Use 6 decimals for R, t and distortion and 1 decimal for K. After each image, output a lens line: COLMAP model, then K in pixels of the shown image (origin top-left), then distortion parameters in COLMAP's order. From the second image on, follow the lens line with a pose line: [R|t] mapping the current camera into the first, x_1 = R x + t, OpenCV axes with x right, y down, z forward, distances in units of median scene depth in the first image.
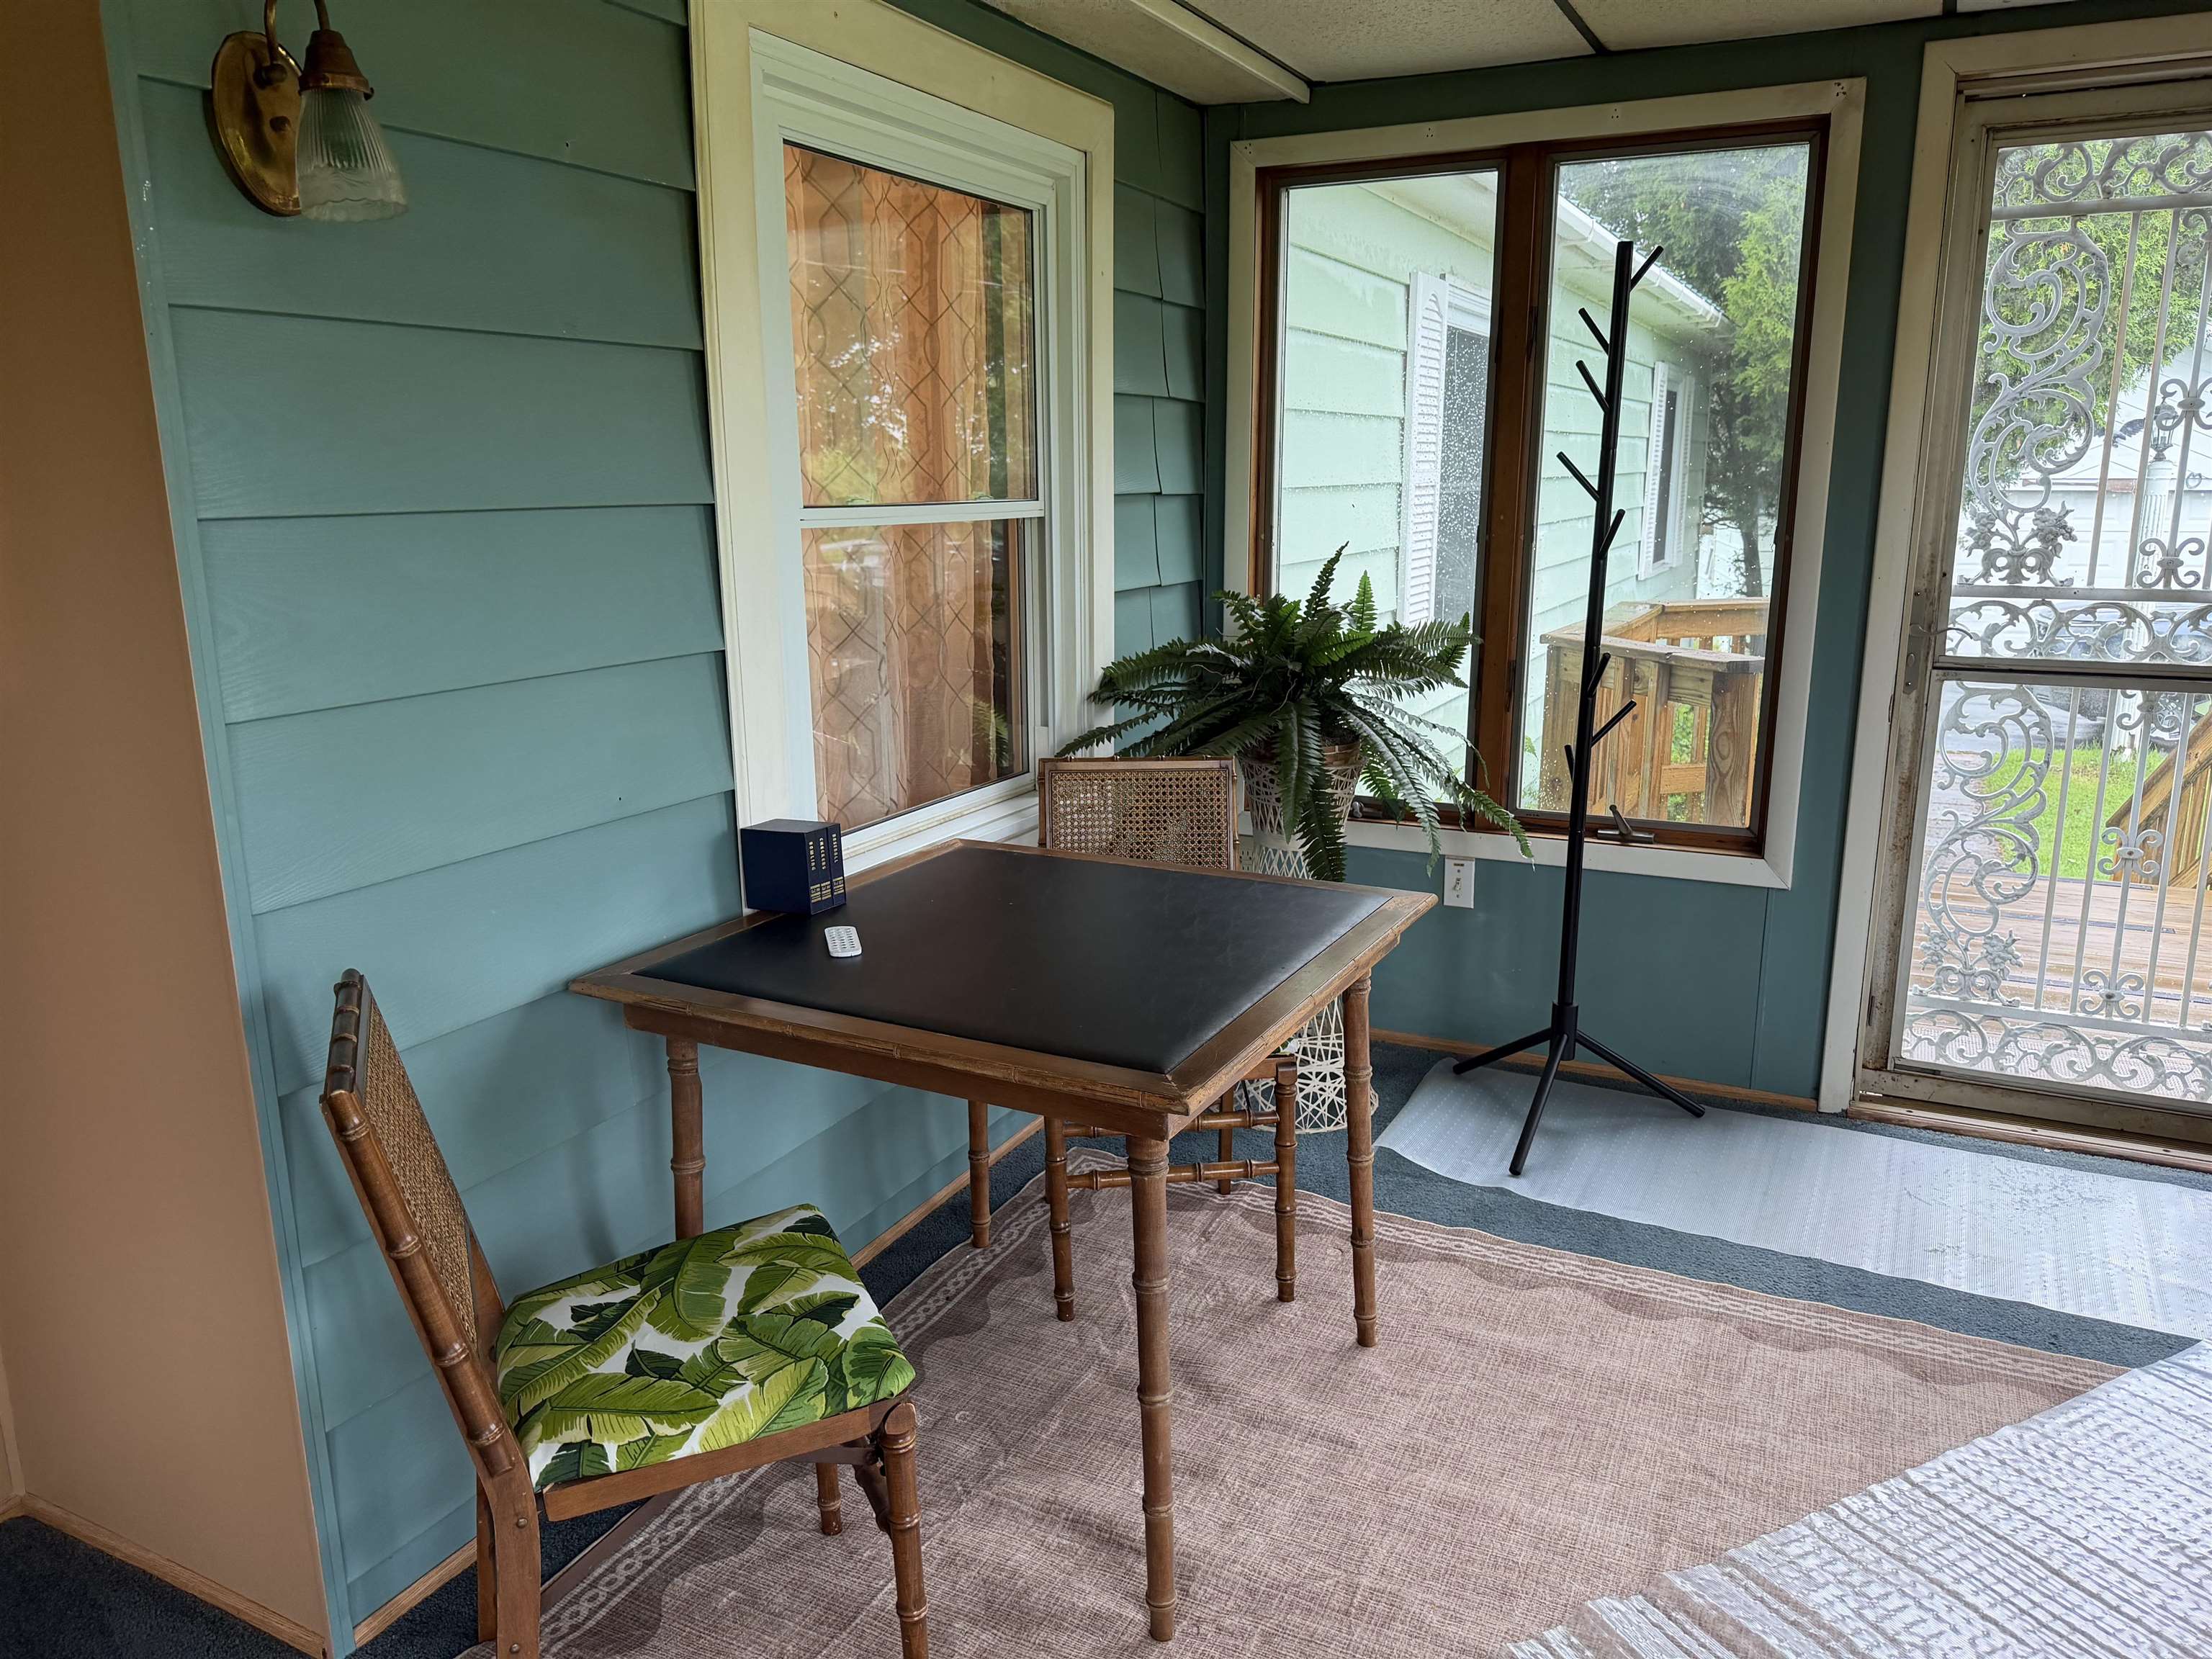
lens RADIAL K [[1553.2, 0, 1106.0], [0, 1553.2, 829.5], [0, 0, 1]] dist [0.002110, -0.015307]
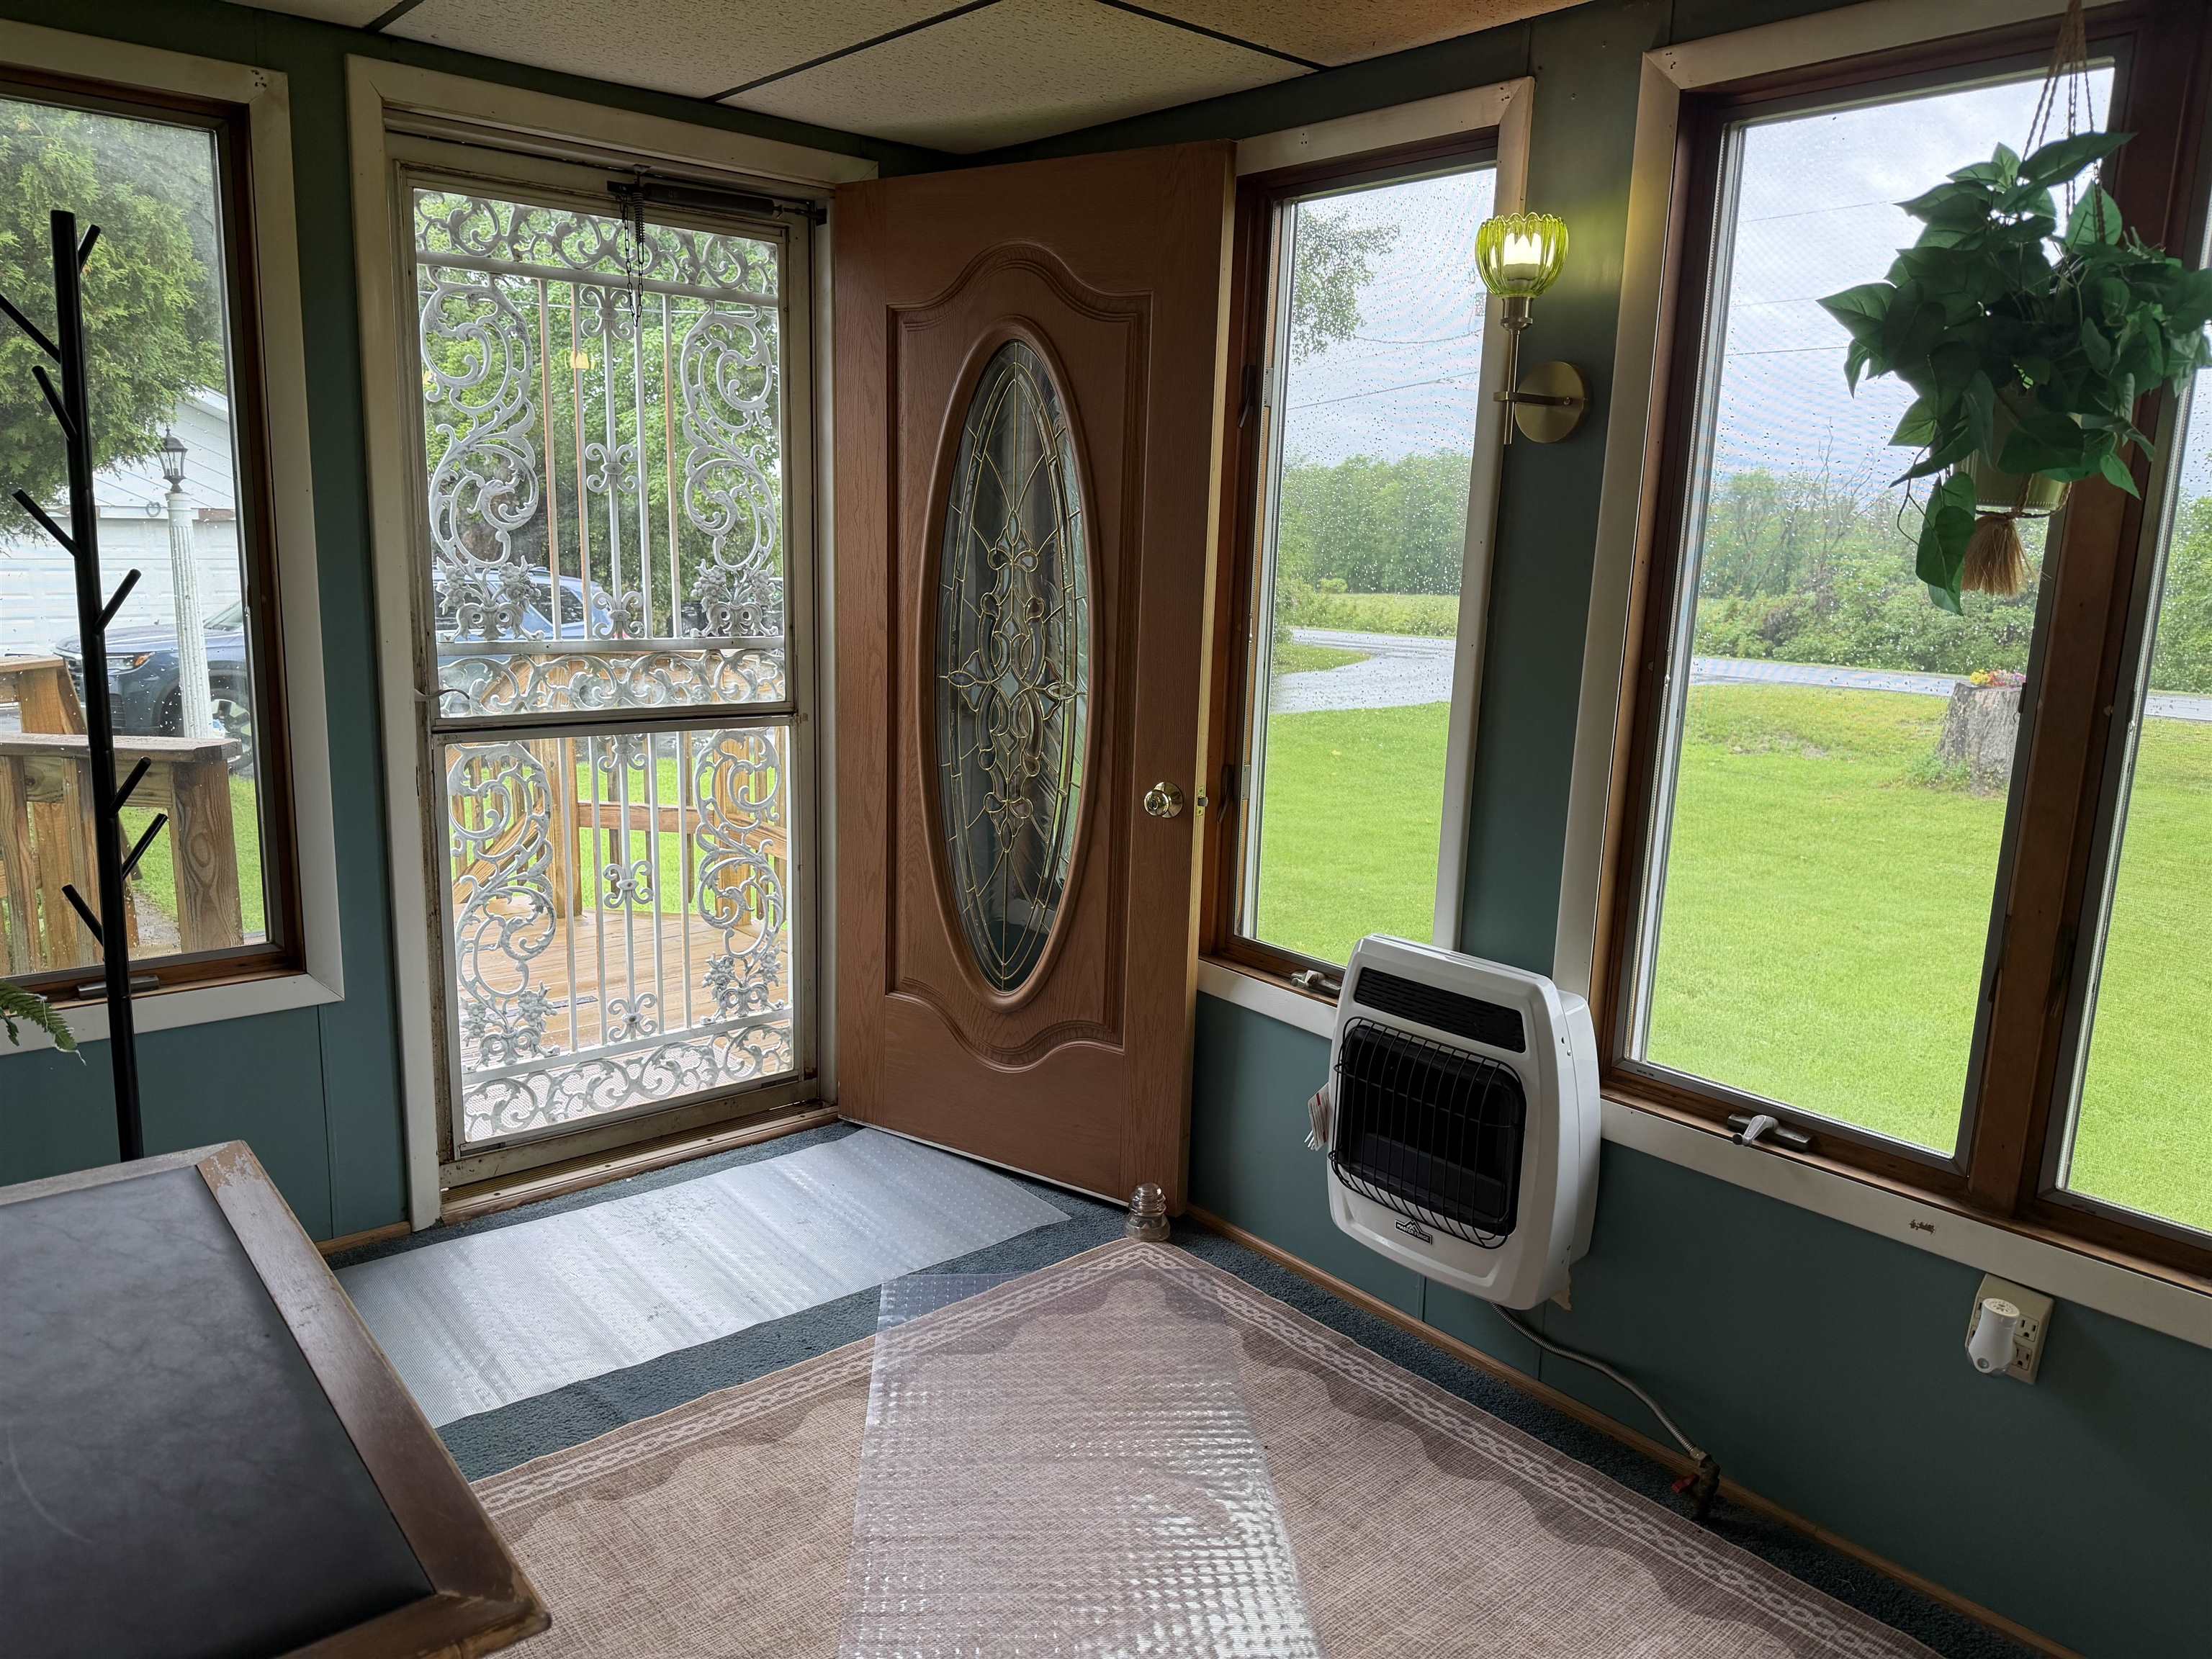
lens RADIAL K [[1536.6, 0, 1108.2], [0, 1536.6, 820.3], [0, 0, 1]] dist [0.097281, -0.136445]
pose [[0.381082, -0.151414, 0.912058, -0.179505], [0.170304, 0.981114, 0.091721, -0.068374], [-0.908721, 0.120374, 0.399671, 0.255342]]
